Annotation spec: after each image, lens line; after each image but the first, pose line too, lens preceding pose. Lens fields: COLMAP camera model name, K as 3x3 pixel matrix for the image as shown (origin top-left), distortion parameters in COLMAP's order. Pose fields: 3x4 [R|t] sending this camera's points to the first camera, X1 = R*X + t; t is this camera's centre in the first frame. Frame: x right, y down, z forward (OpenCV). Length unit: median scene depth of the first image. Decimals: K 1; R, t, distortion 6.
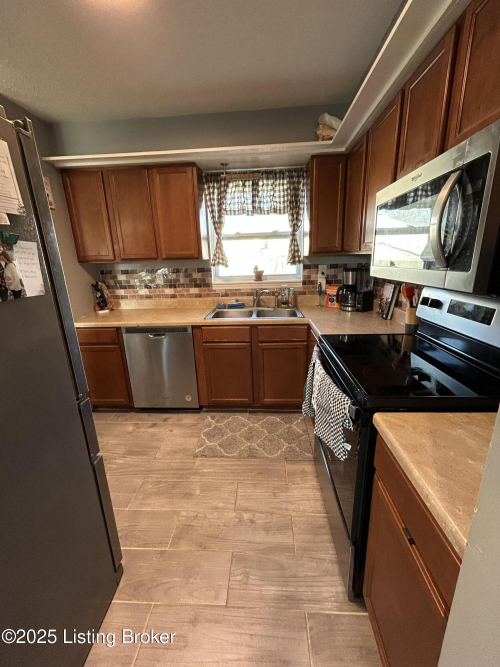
lens RADIAL K [[271.3, 0, 250.2], [0, 271.3, 333.3], [0, 0, 1]] dist [-0.004437, 0.002304]
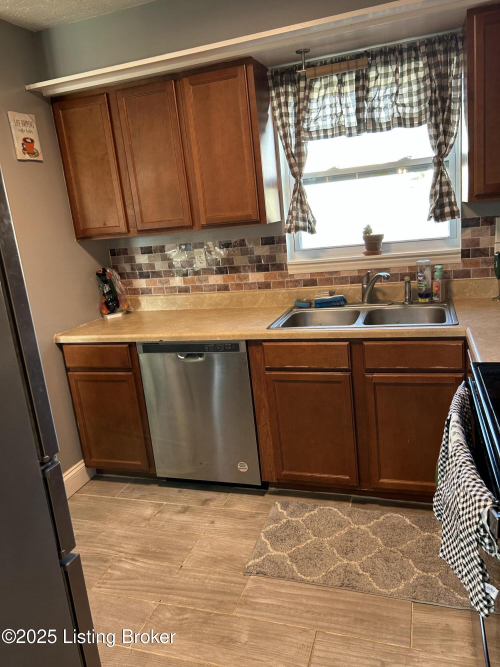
lens RADIAL K [[503.5, 0, 249.4], [0, 503.5, 332.9], [0, 0, 1]] dist [0.048205, -0.054612]
pose [[0.962365, -0.004694, -0.271720, 0.078900], [-0.001243, 0.999764, -0.021670, -0.020412], [0.271758, 0.021193, 0.962132, -0.025100]]
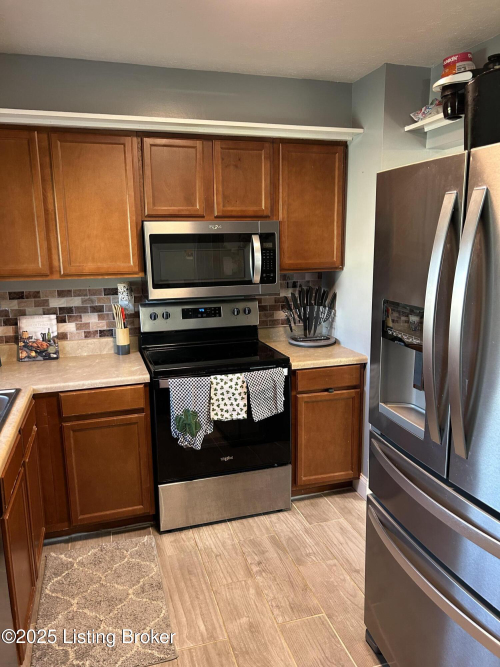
lens RADIAL K [[503.5, 0, 250.8], [0, 503.5, 335.9], [0, 0, 1]] dist [0.048205, -0.054612]
pose [[-0.349448, -0.137441, 0.926820, -0.929318], [0.274261, 0.930852, 0.241446, -0.280475], [-0.895917, 0.338564, -0.287590, 0.797209]]
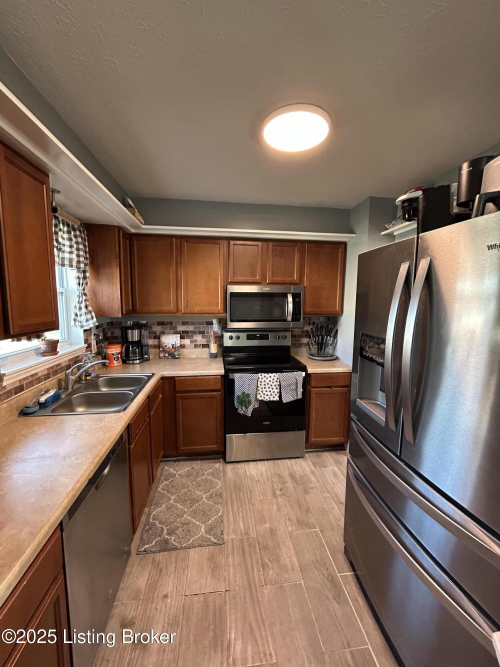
lens RADIAL K [[271.3, 0, 250.5], [0, 271.3, 332.1], [0, 0, 1]] dist [-0.004437, 0.002304]
pose [[-0.184441, -0.083943, 0.979252, -0.869079], [0.258788, 0.957040, 0.130781, -0.247252], [-0.948162, 0.277540, -0.154794, 0.730326]]
